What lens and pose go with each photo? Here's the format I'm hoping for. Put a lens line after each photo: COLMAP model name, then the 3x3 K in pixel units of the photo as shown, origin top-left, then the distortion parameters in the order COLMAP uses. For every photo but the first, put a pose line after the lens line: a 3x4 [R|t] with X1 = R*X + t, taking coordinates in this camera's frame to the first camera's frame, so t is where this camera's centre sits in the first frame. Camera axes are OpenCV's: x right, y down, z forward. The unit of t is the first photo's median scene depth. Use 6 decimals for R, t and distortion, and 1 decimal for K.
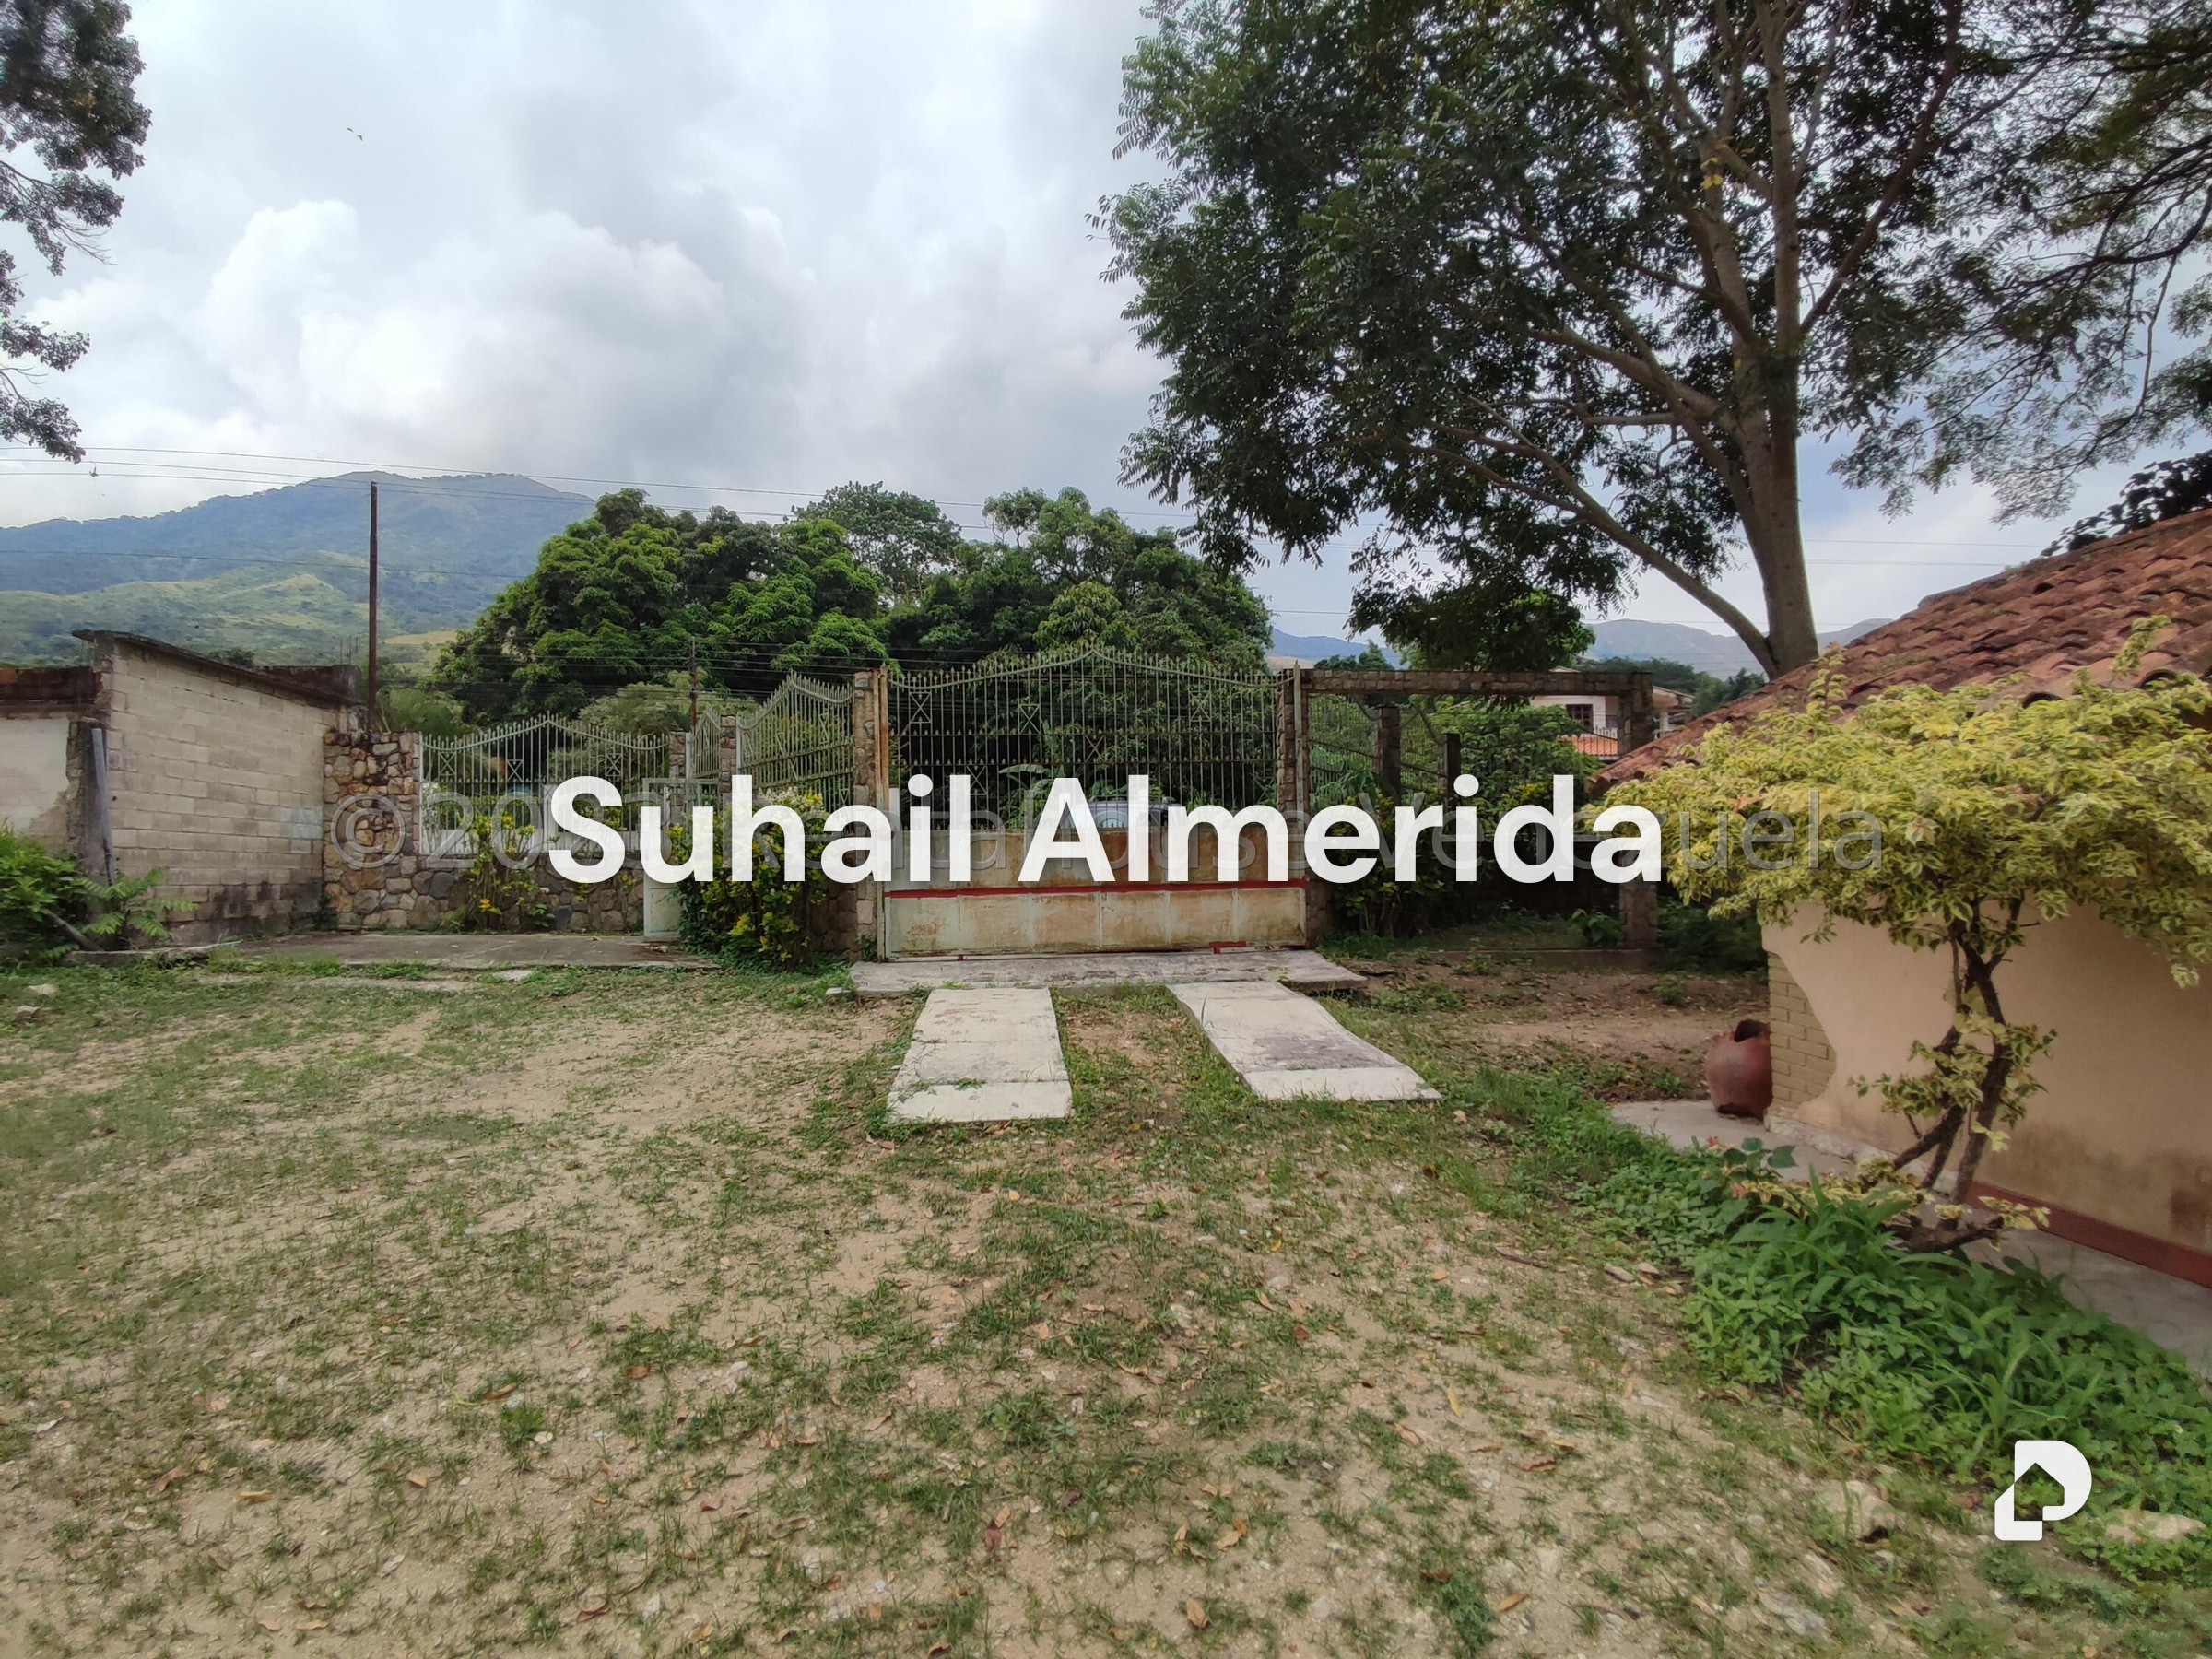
lens RADIAL K [[993.7, 0, 1112.3], [0, 993.7, 857.9], [0, 0, 1]] dist [0.002386, -0.015428]
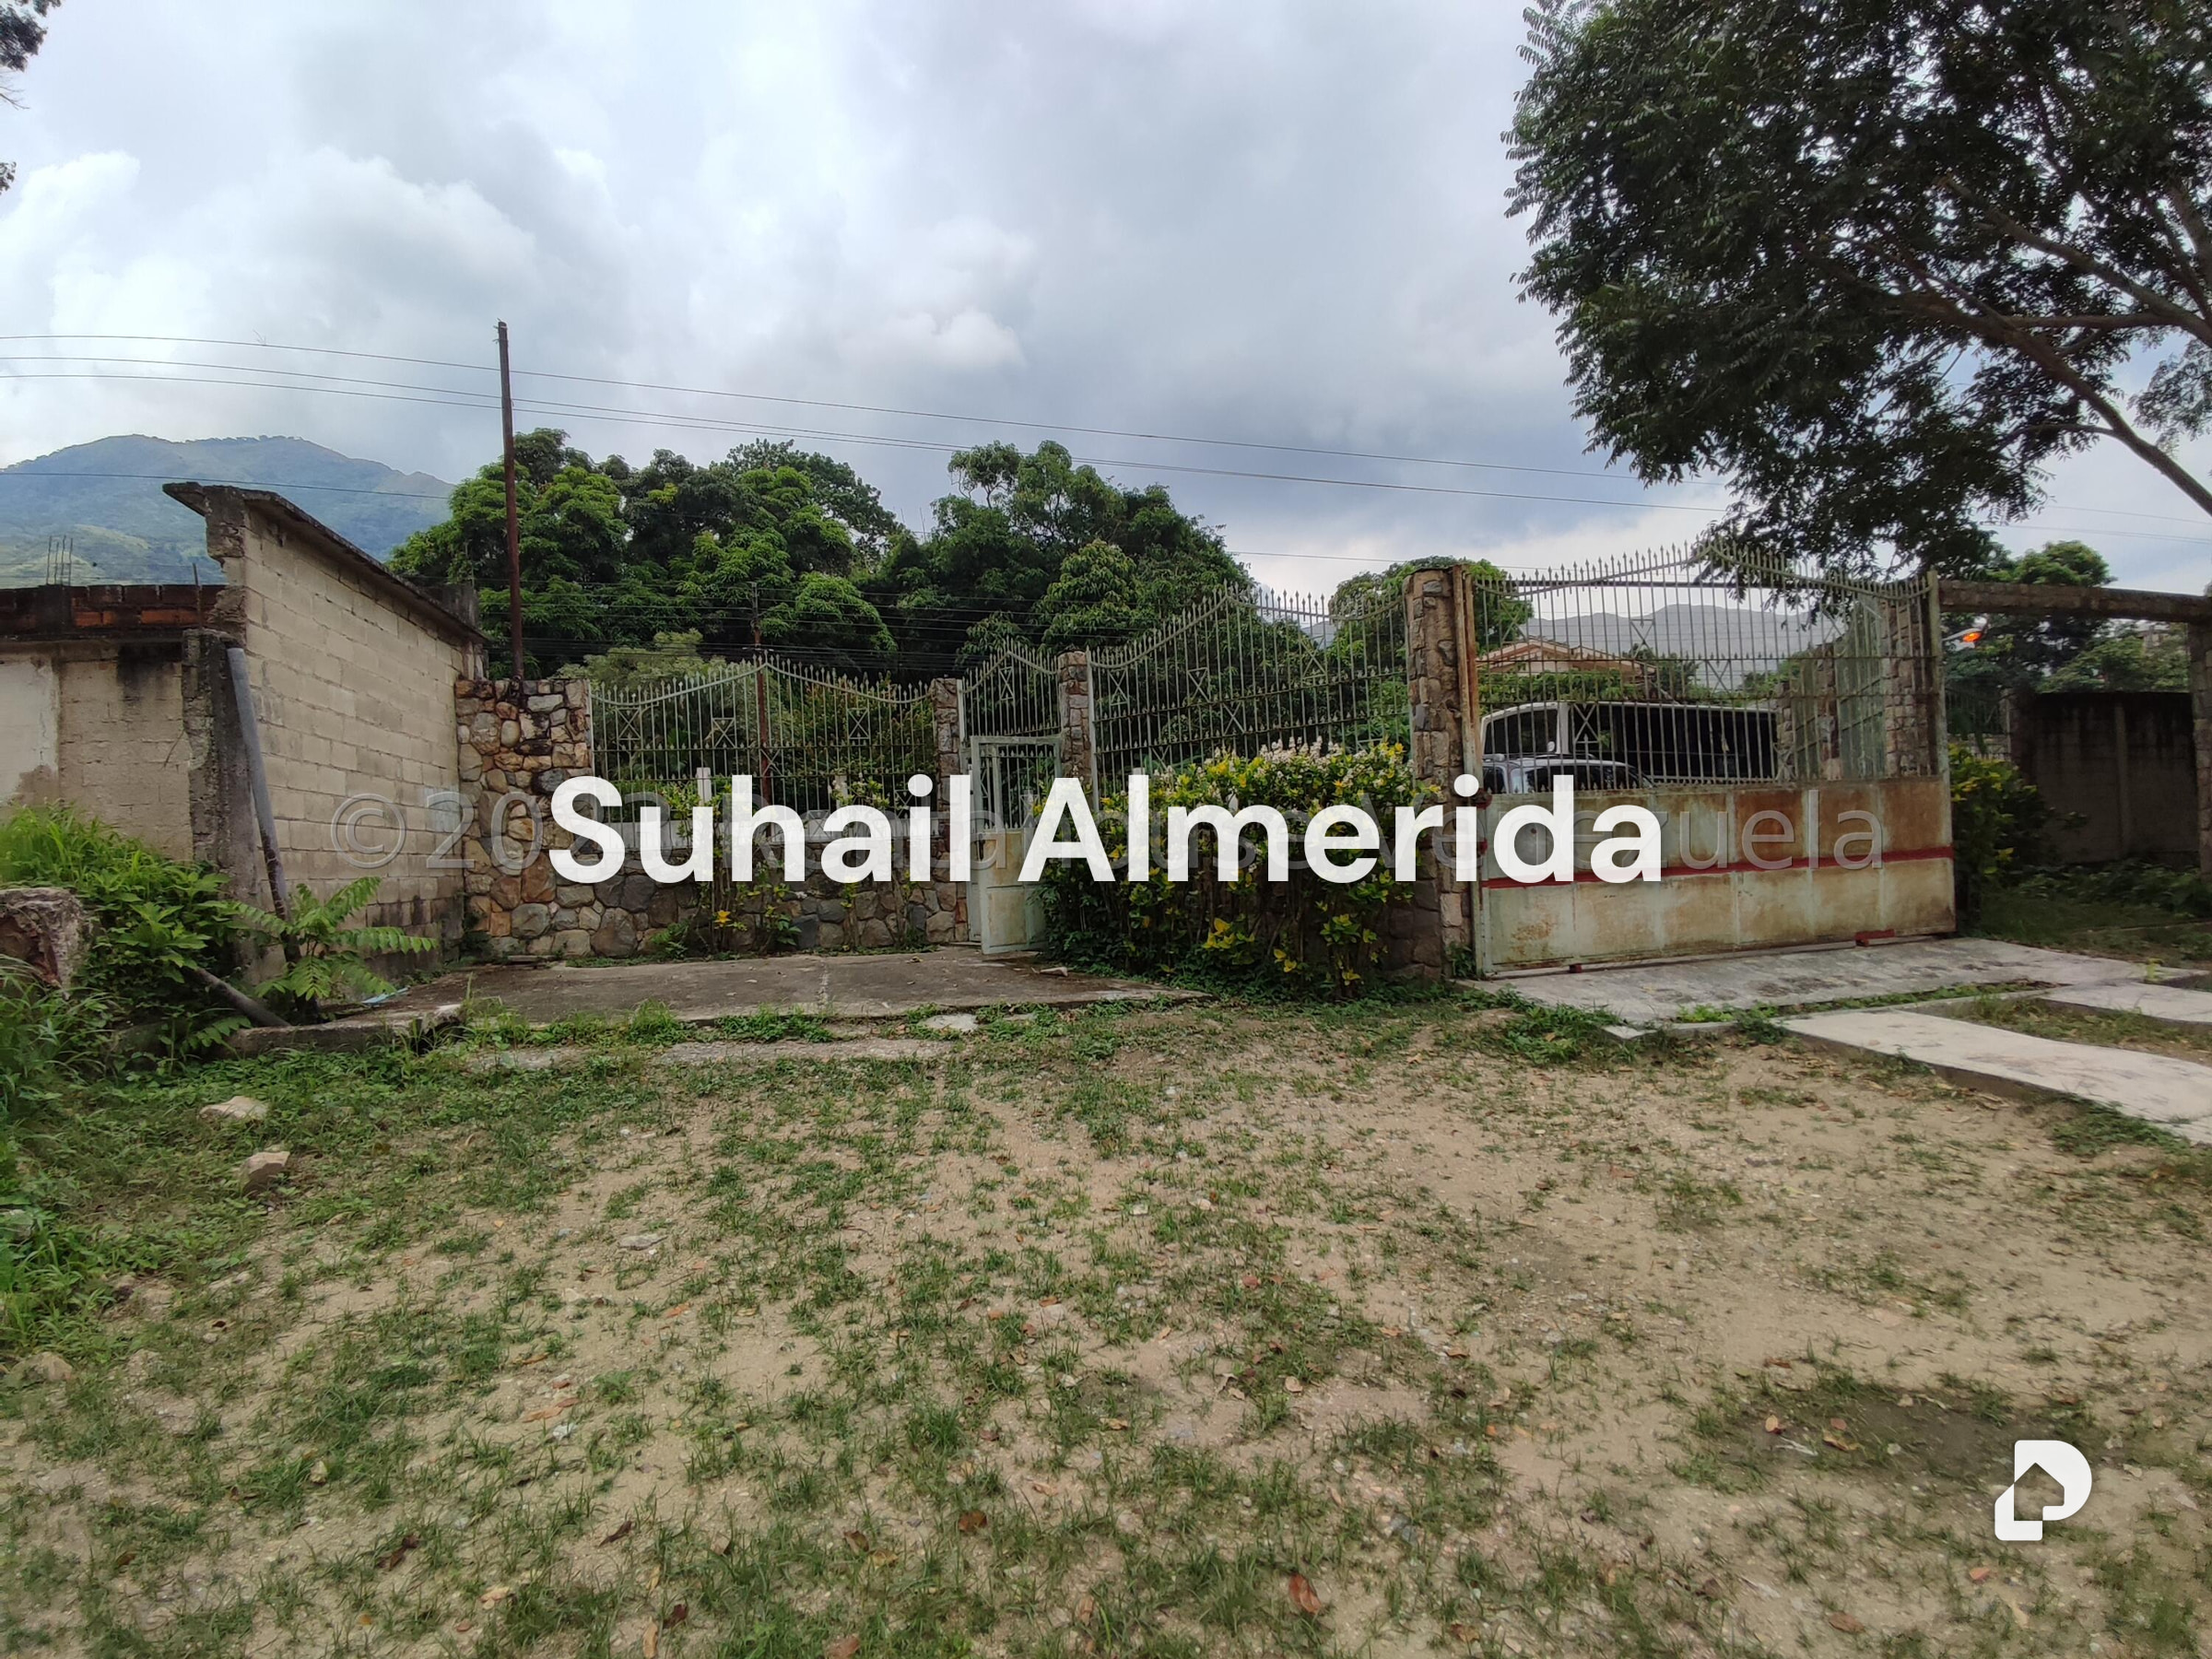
lens RADIAL K [[993.7, 0, 1112.3], [0, 993.7, 857.9], [0, 0, 1]] dist [0.002386, -0.015428]
pose [[0.990277, -0.029101, 0.136035, -0.433476], [0.026837, 0.999470, 0.018446, -0.002025], [-0.136500, -0.014616, 0.990532, 0.243756]]
